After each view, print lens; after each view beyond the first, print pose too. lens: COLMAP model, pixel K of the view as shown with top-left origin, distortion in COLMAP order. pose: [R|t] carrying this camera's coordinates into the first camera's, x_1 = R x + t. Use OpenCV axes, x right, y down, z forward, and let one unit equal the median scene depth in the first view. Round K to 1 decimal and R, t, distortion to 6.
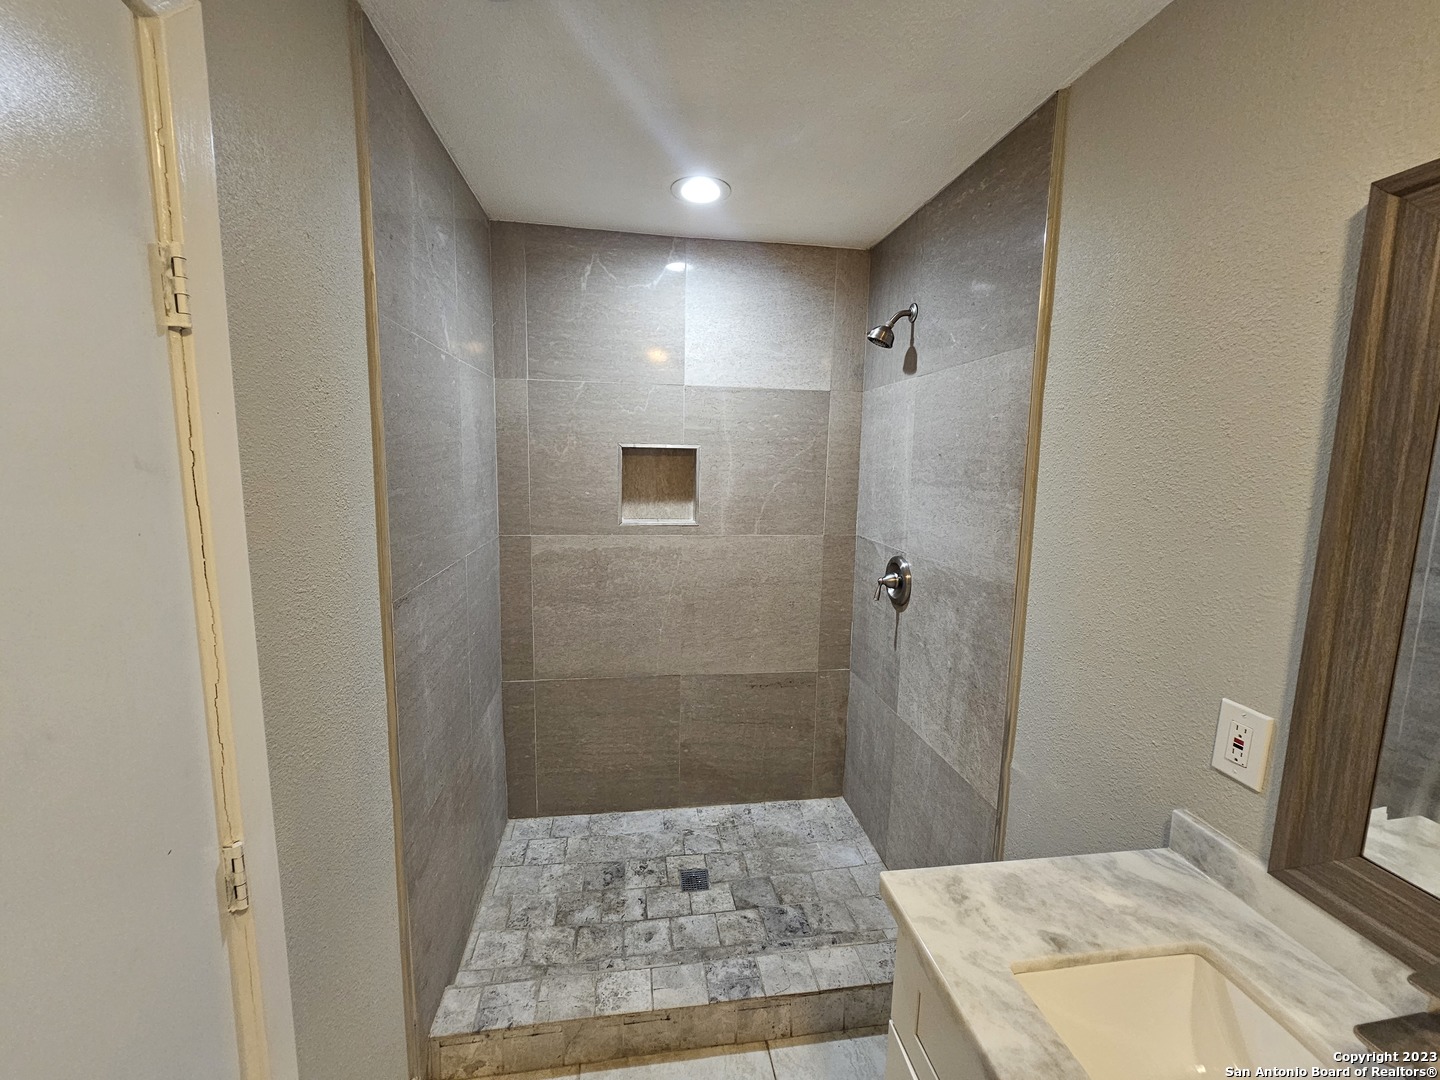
lens RADIAL K [[590.4, 0, 716.1], [0, 590.4, 535.6], [0, 0, 1]] dist [-0.006484, 0.002519]
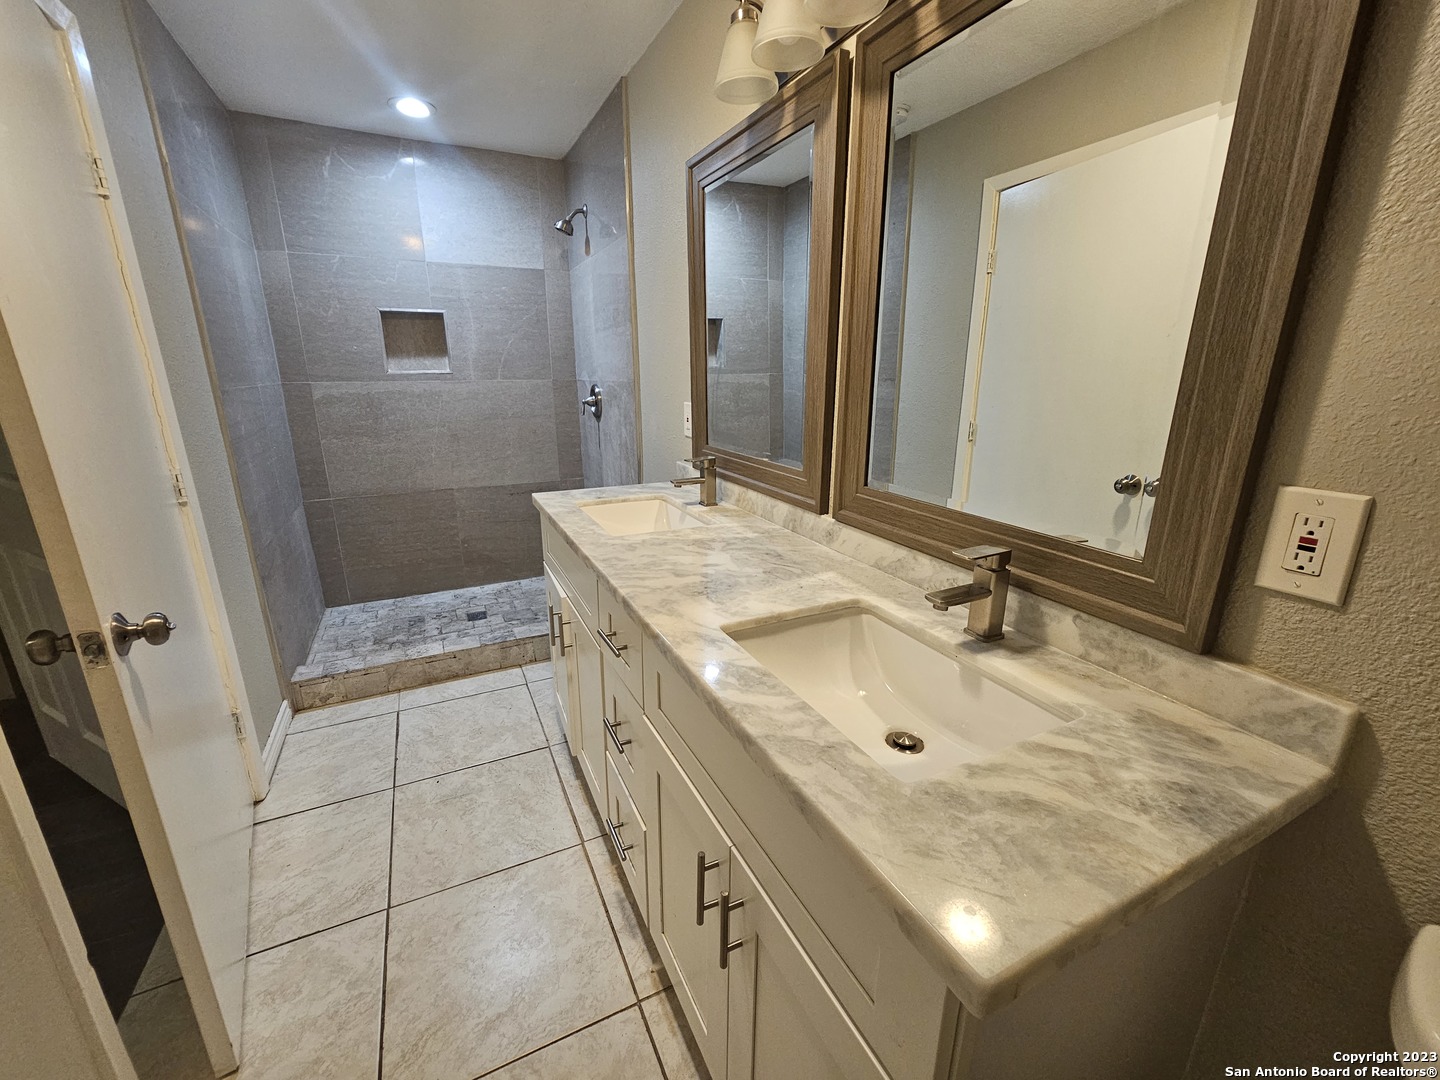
lens RADIAL K [[590.4, 0, 716.1], [0, 590.4, 535.6], [0, 0, 1]] dist [-0.006484, 0.002519]
pose [[0.951607, -0.103802, 0.289256, 0.116570], [0.061279, 0.986419, 0.152386, 0.183984], [-0.301146, -0.127286, 0.945045, -0.501473]]
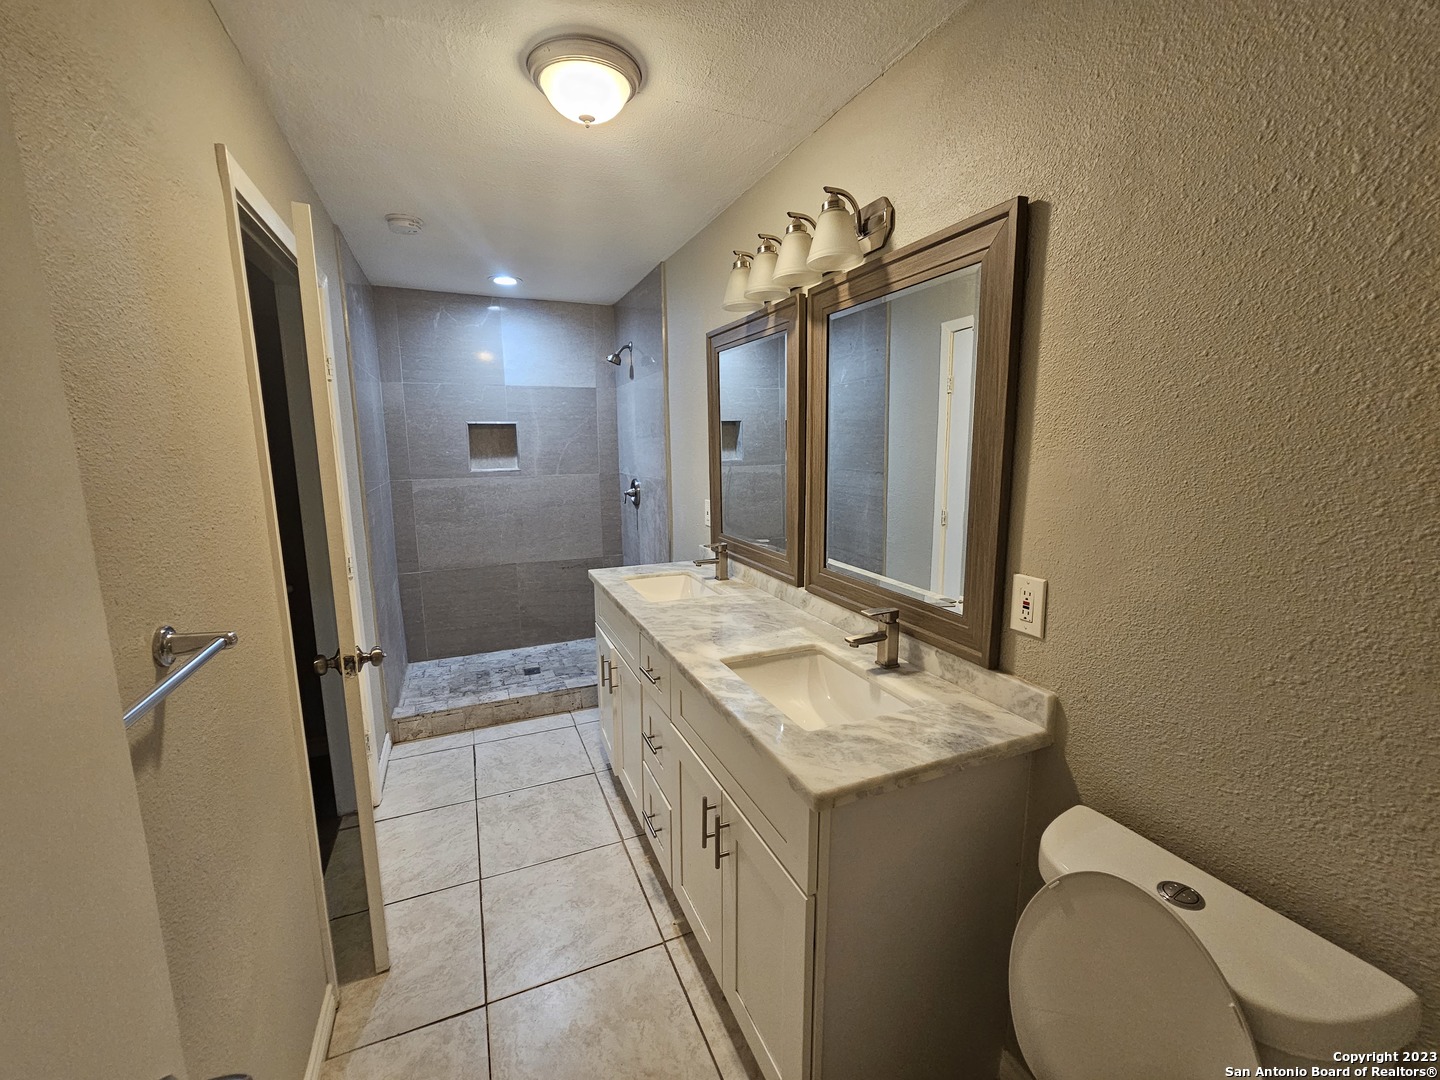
lens RADIAL K [[590.4, 0, 716.1], [0, 590.4, 535.6], [0, 0, 1]] dist [-0.006484, 0.002519]
pose [[0.965489, -0.070164, 0.250816, 0.072950], [0.064375, 0.997437, 0.031219, 0.152536], [-0.252364, -0.013995, 0.967531, -0.756516]]
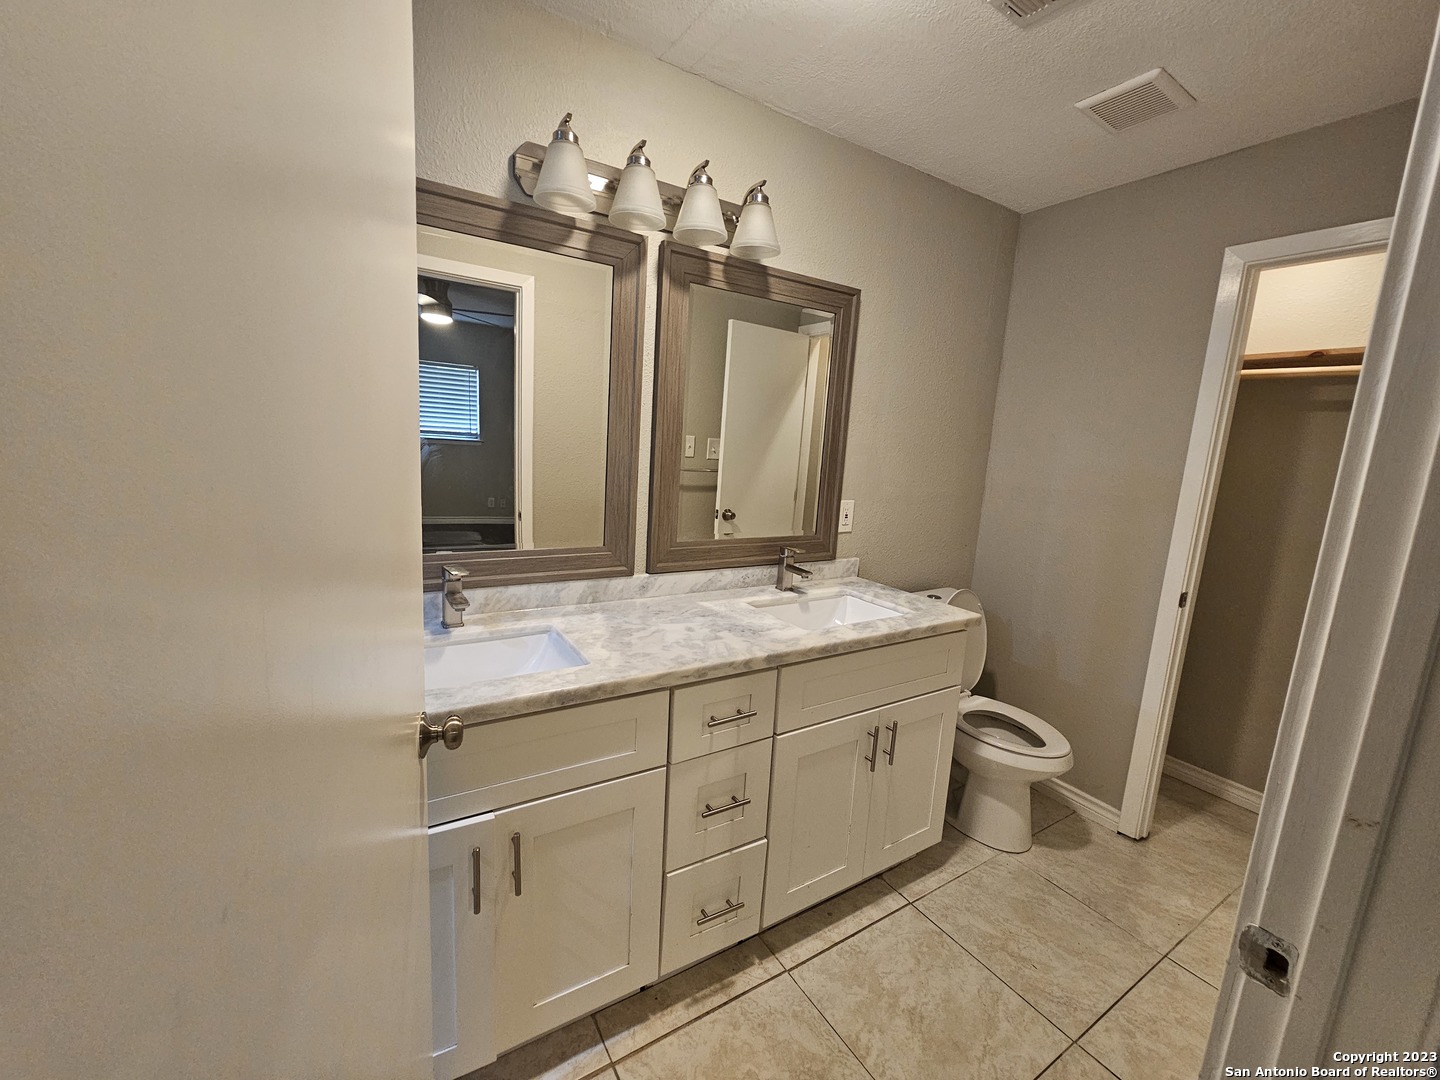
lens RADIAL K [[595.3, 0, 706.8], [0, 595.3, 538.5], [0, 0, 1]] dist [-0.000199, 0.000658]
pose [[-0.390628, -0.196478, 0.899336, -0.322161], [0.062243, 0.969084, 0.238752, 0.037817], [-0.918442, 0.149241, -0.366322, 0.243768]]
